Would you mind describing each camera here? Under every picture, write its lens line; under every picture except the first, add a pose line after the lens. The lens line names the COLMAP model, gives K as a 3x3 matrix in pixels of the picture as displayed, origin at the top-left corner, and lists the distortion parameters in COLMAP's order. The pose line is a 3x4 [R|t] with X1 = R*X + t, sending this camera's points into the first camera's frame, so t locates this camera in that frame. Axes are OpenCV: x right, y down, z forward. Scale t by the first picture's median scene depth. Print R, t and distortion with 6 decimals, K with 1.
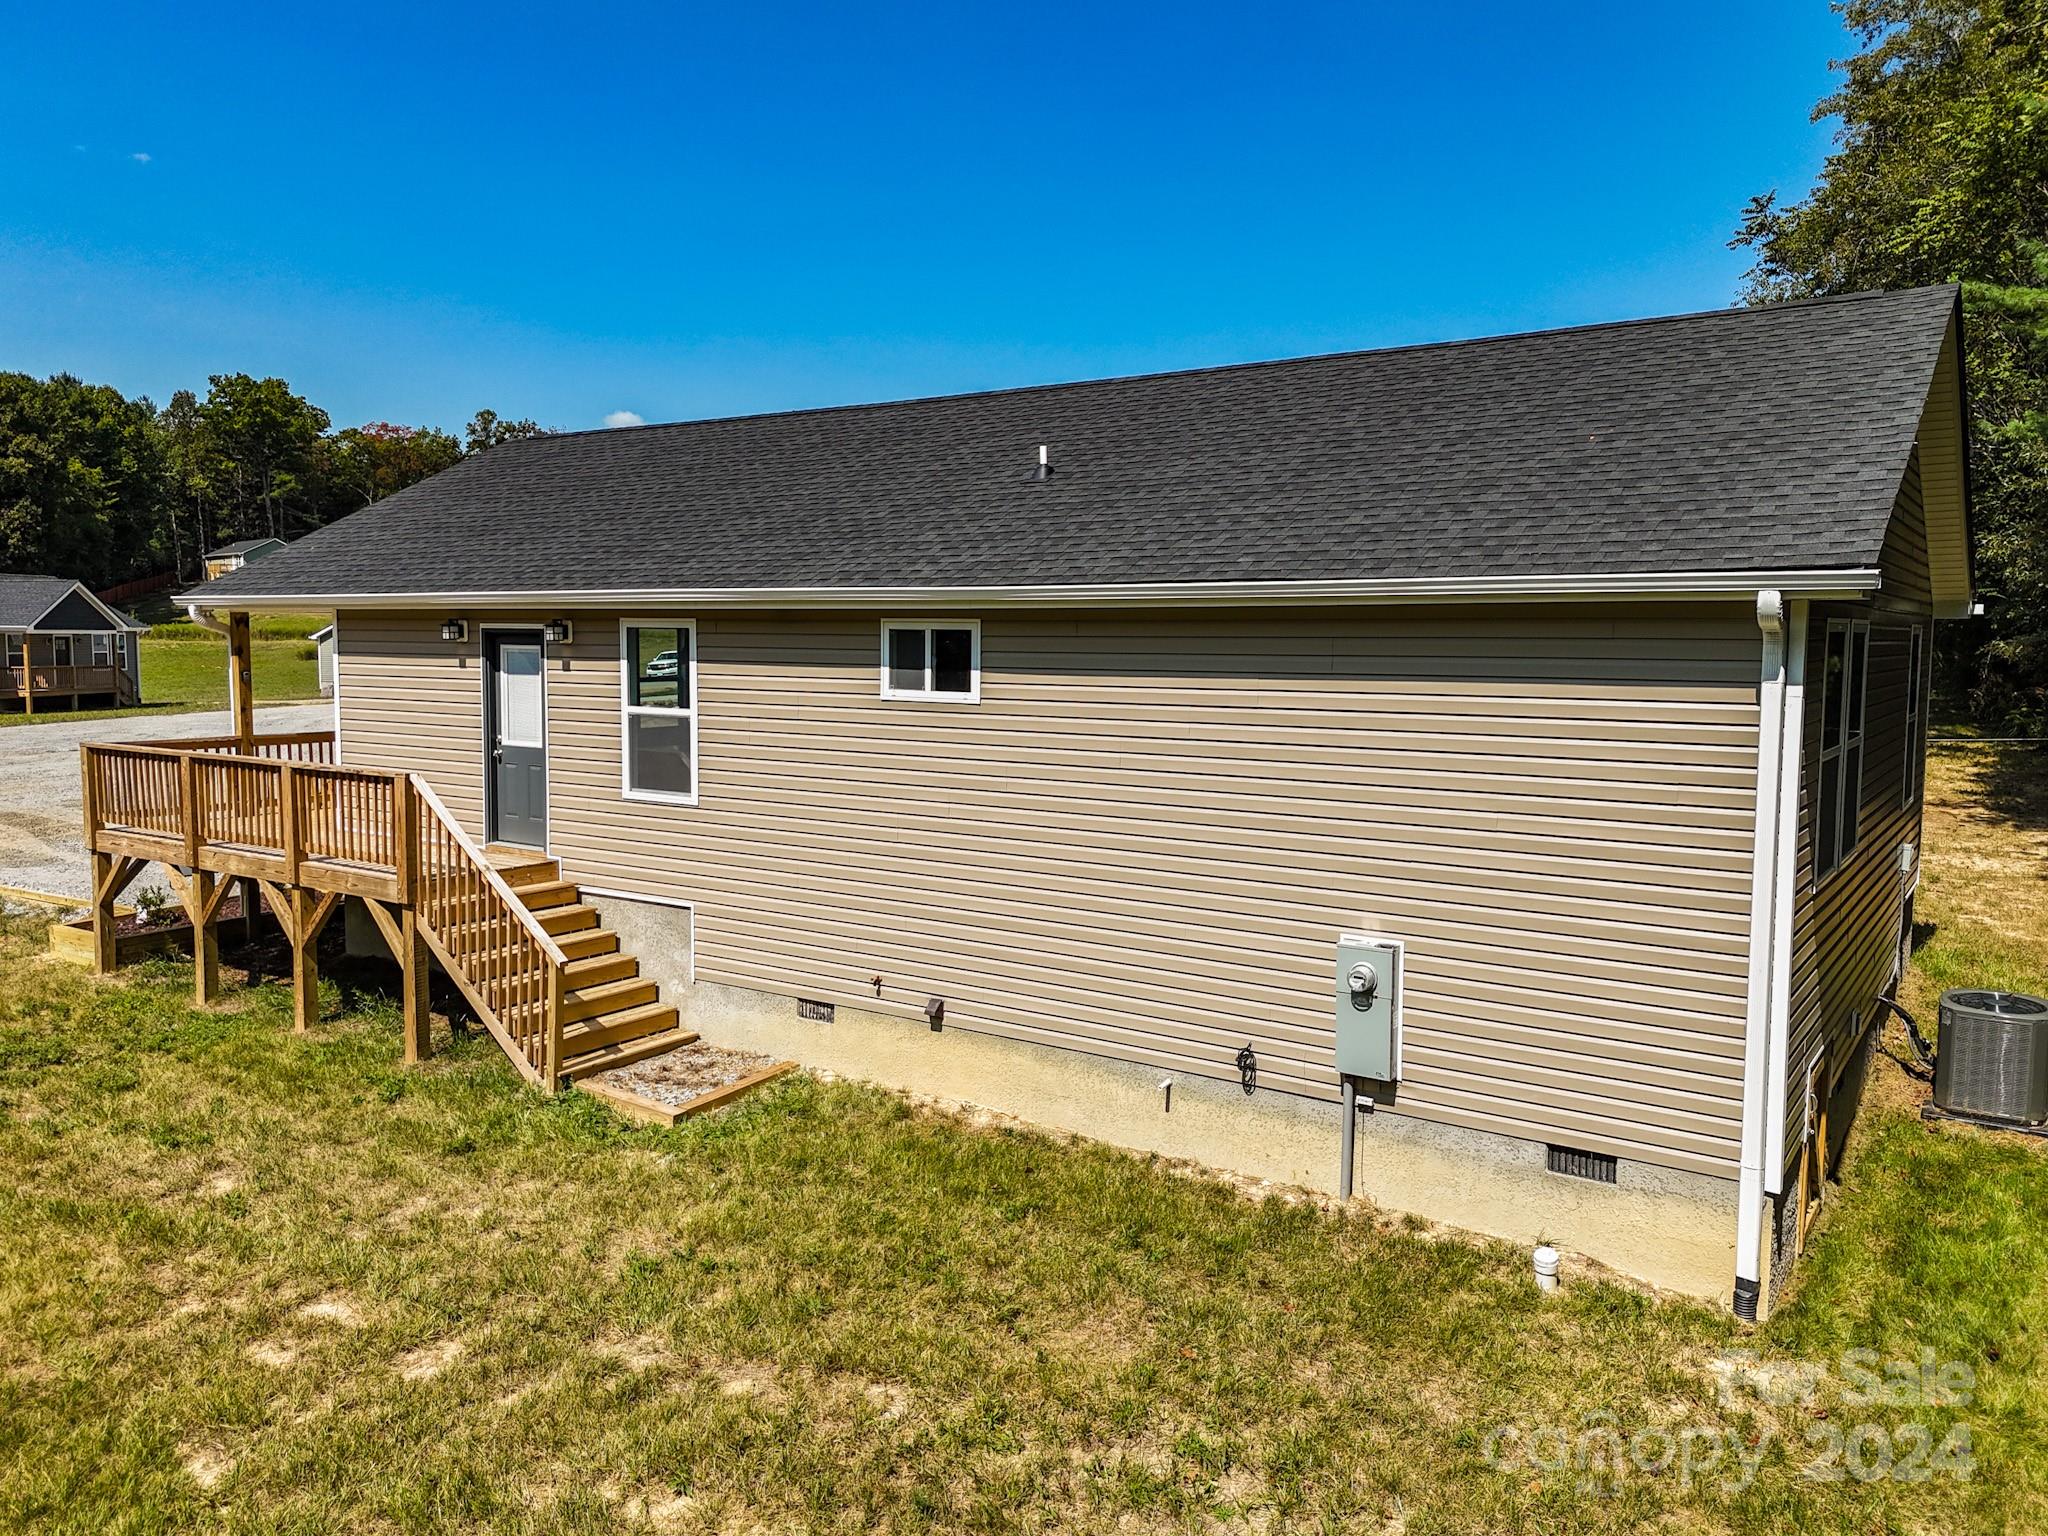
lens RADIAL K [[1509.2, 0, 1024.0], [0, 1509.2, 768.0], [0, 0, 1]] dist [0.067028, -0.059537]
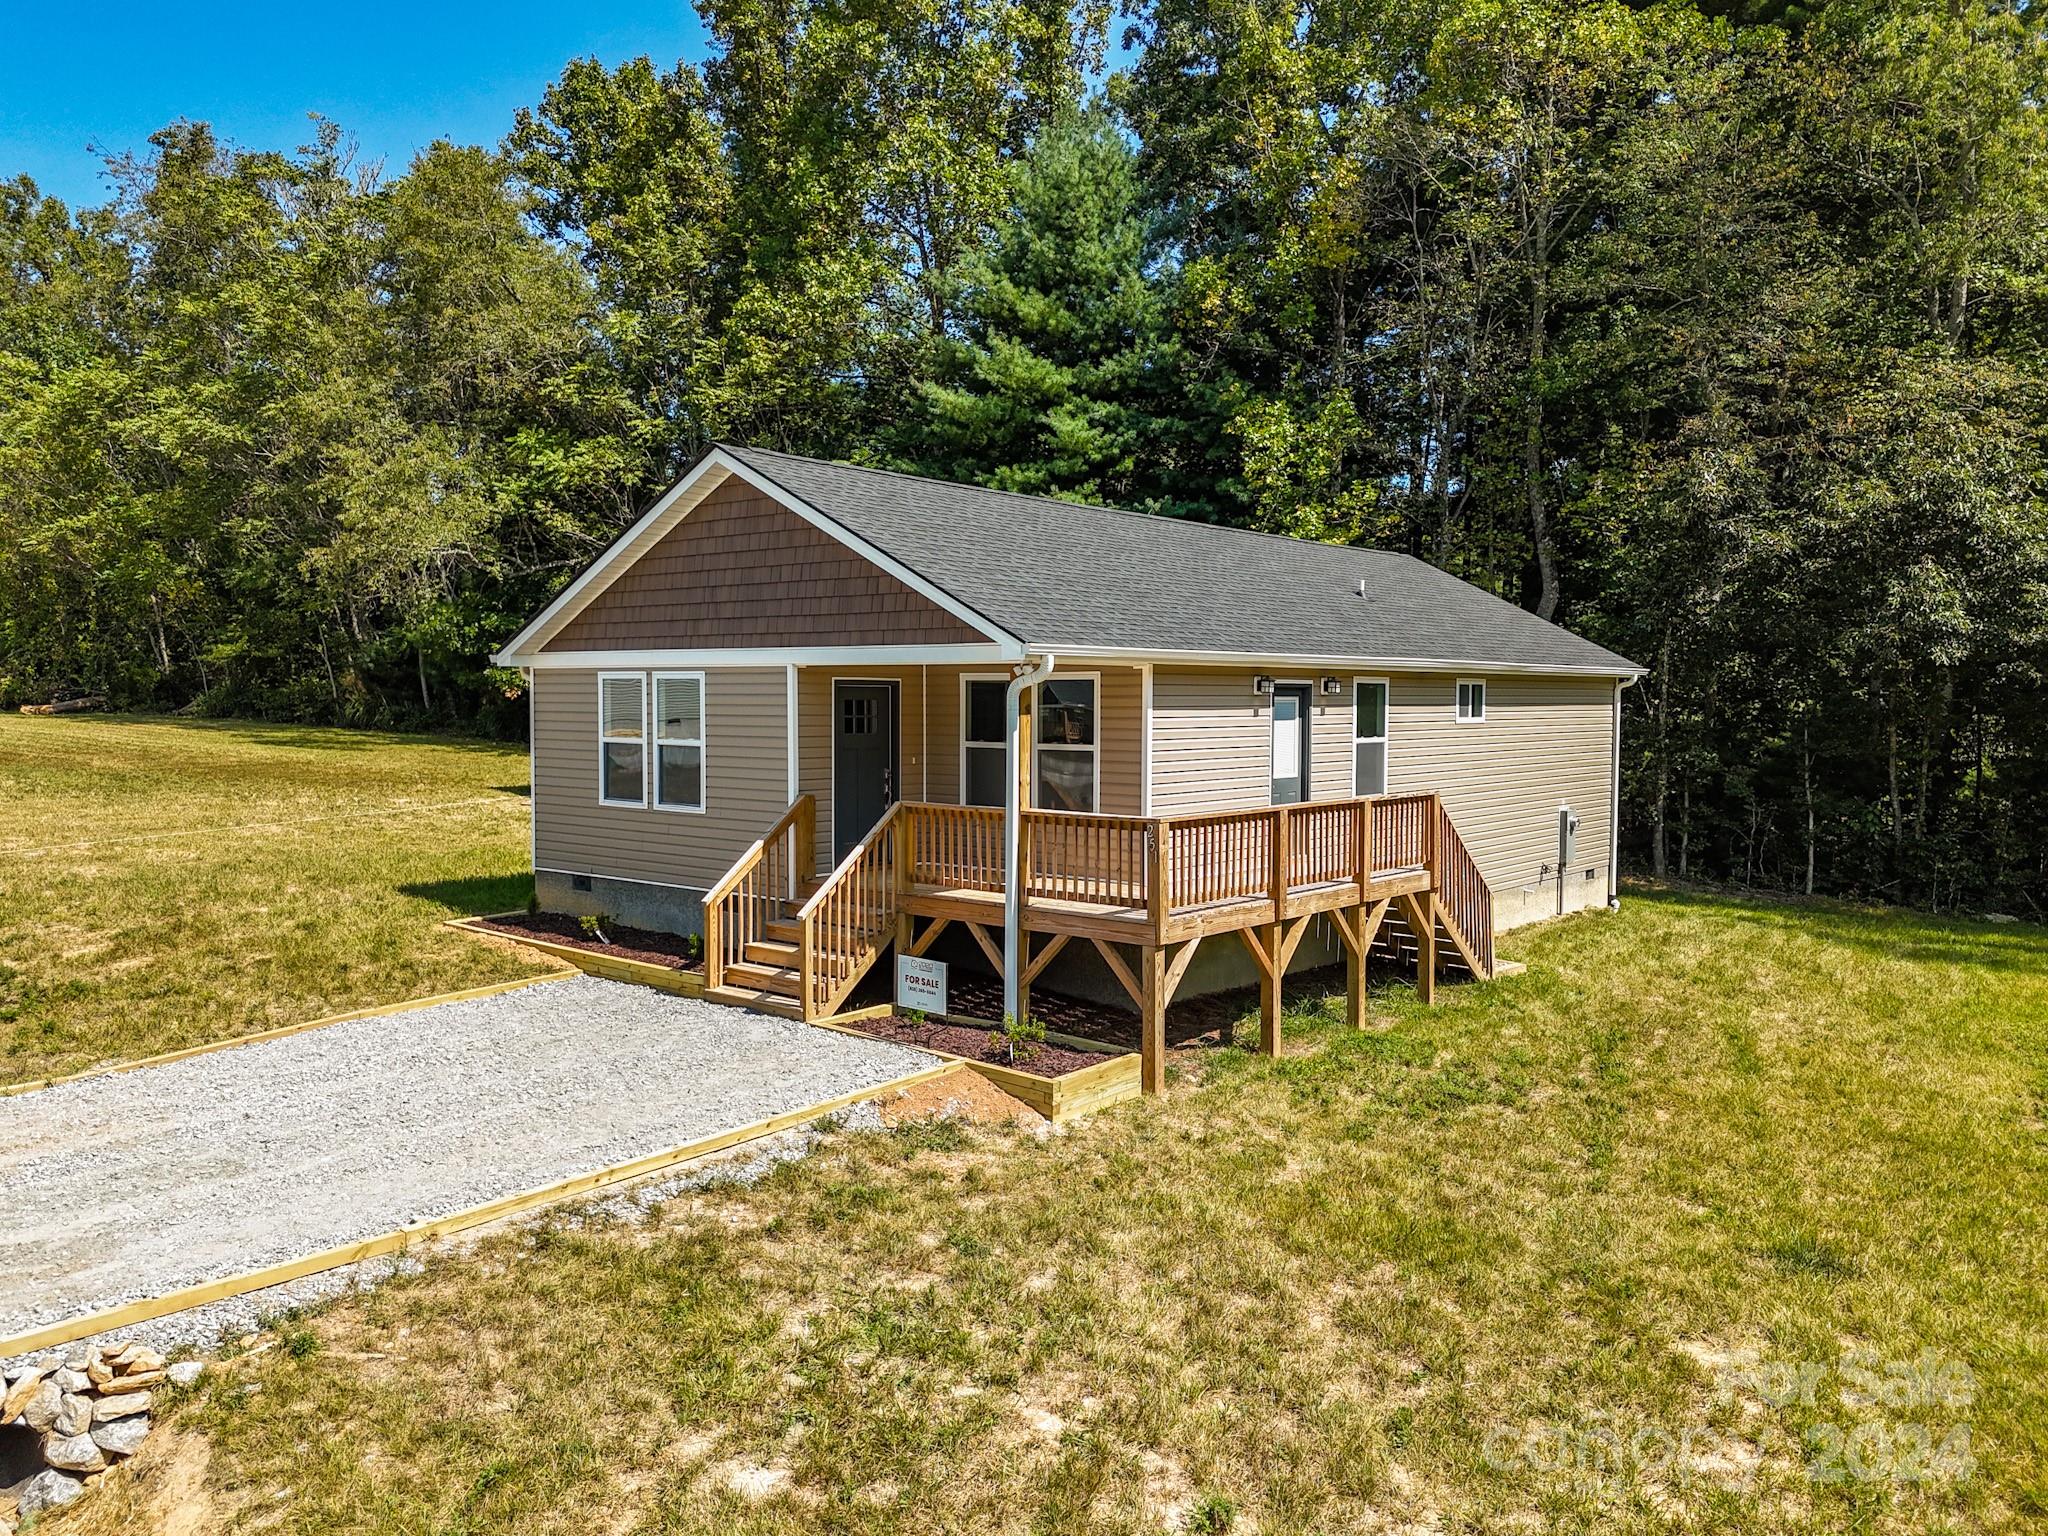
lens RADIAL K [[1509.2, 0, 1024.0], [0, 1509.2, 768.0], [0, 0, 1]] dist [0.067028, -0.059537]
pose [[0.102995, -0.053993, 0.993215, -1.847905], [0.085721, 0.995293, 0.045217, -0.112915], [-0.990981, 0.080482, 0.107138, 1.258012]]
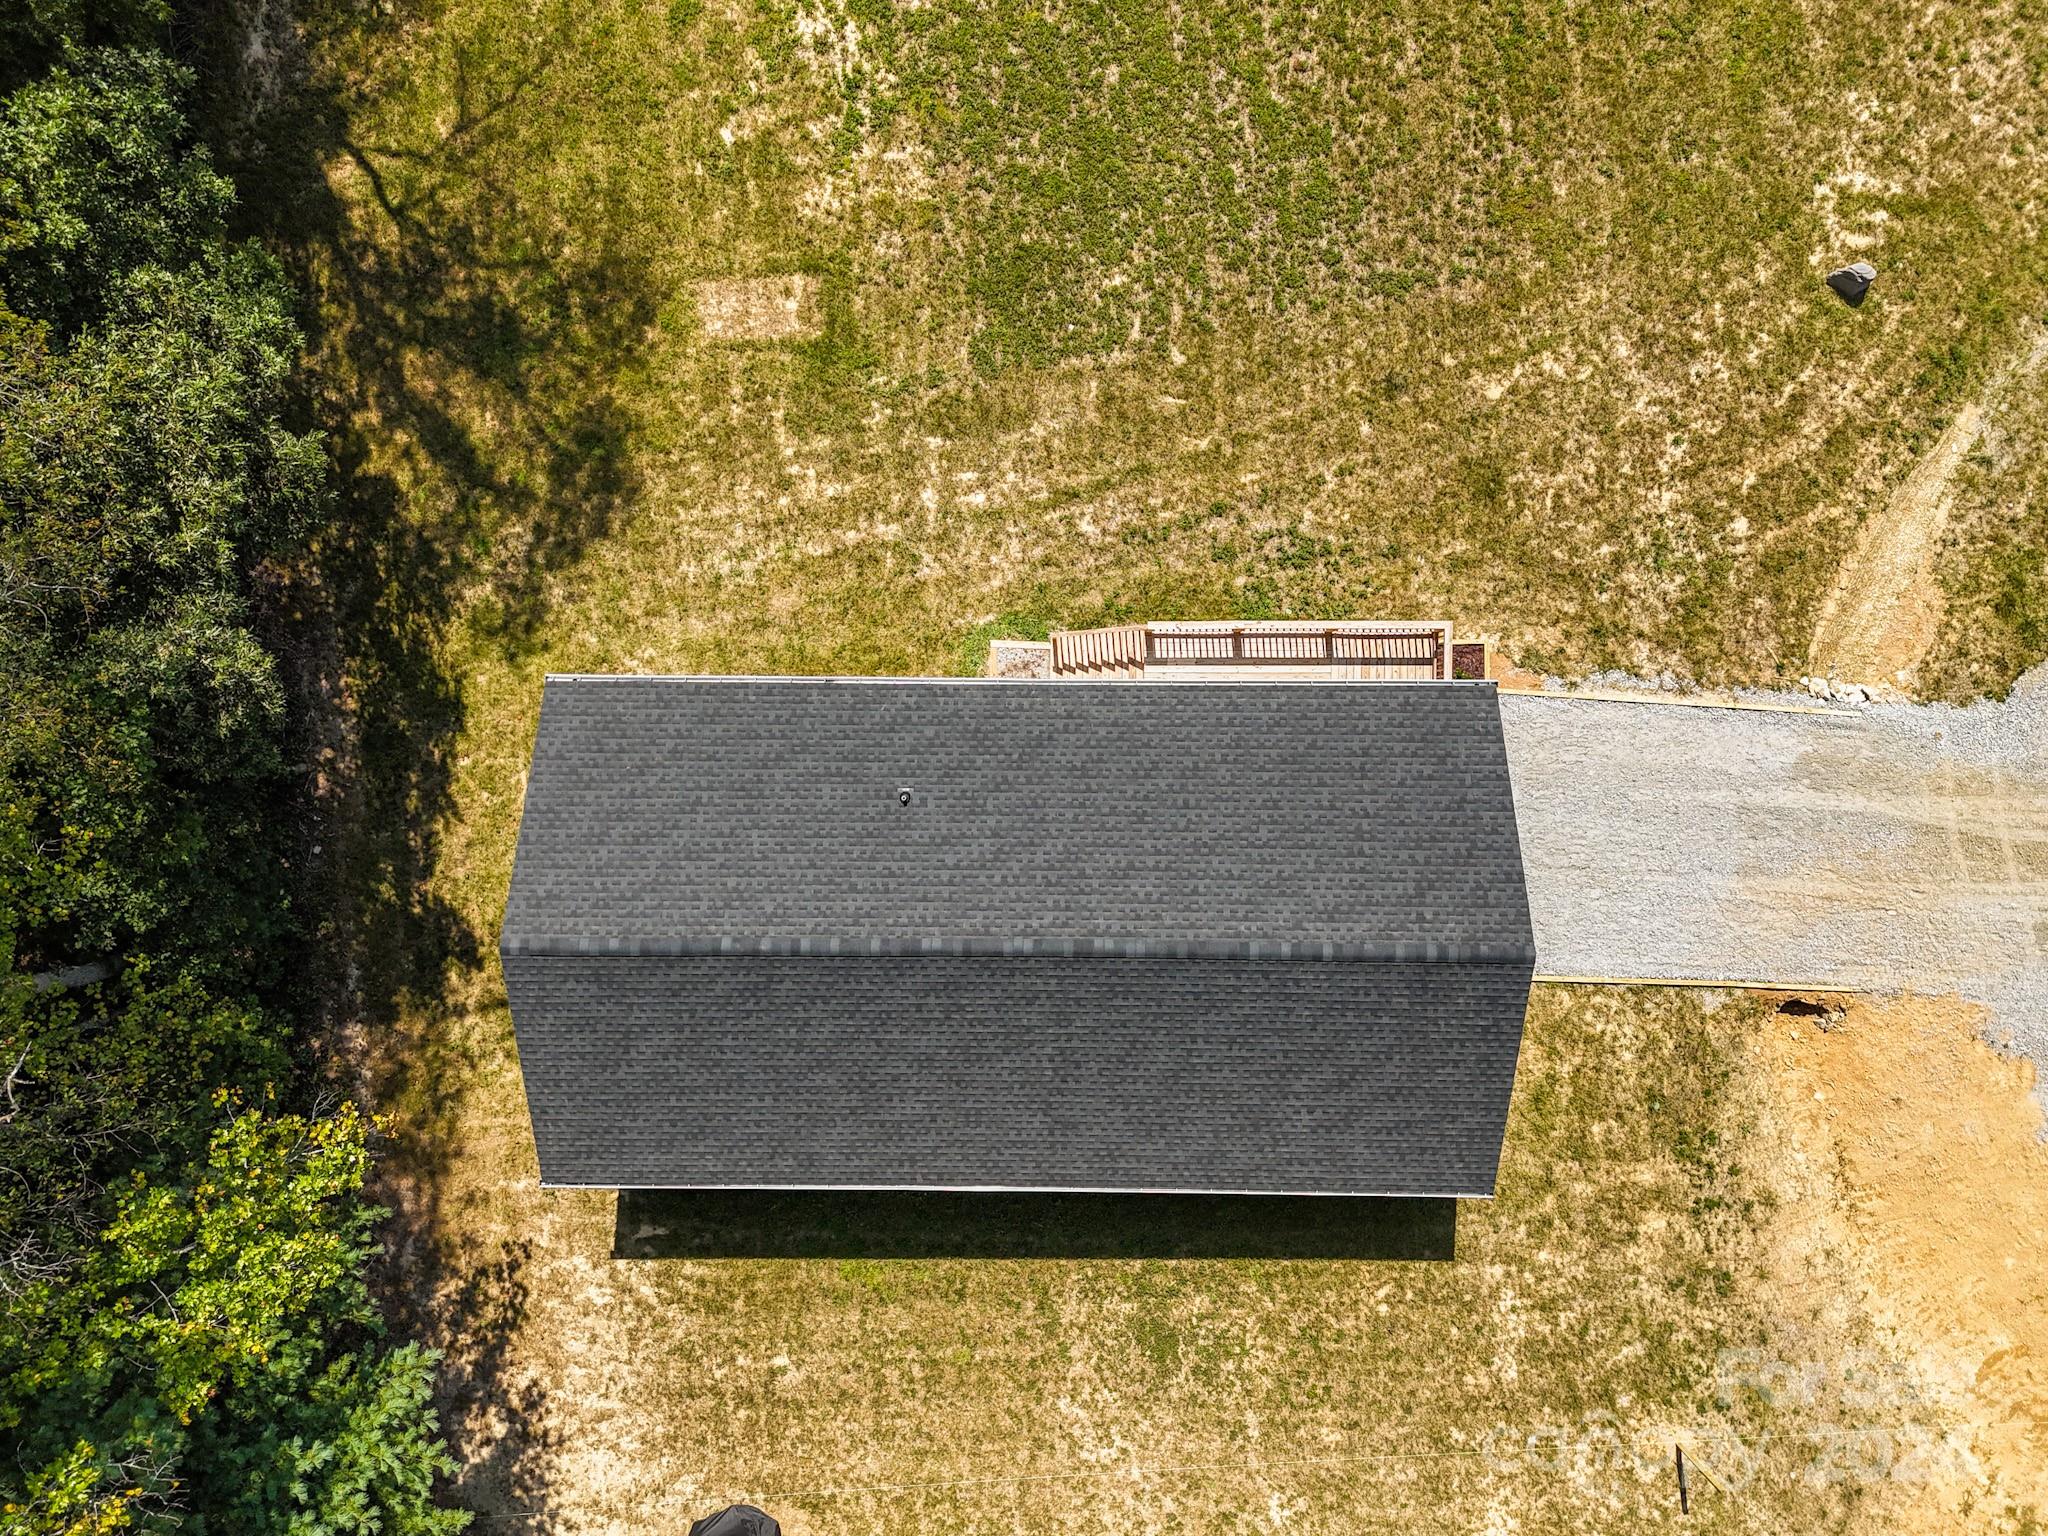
lens RADIAL K [[1462.6, 0, 1056.8], [0, 1462.6, 795.8], [0, 0, 1]] dist [0.057433, -0.050818]
pose [[-0.832256, 0.554323, 0.008716, -0.191305], [-0.037092, -0.071362, 0.996761, -2.172079], [0.553149, 0.829237, 0.079952, 1.002818]]
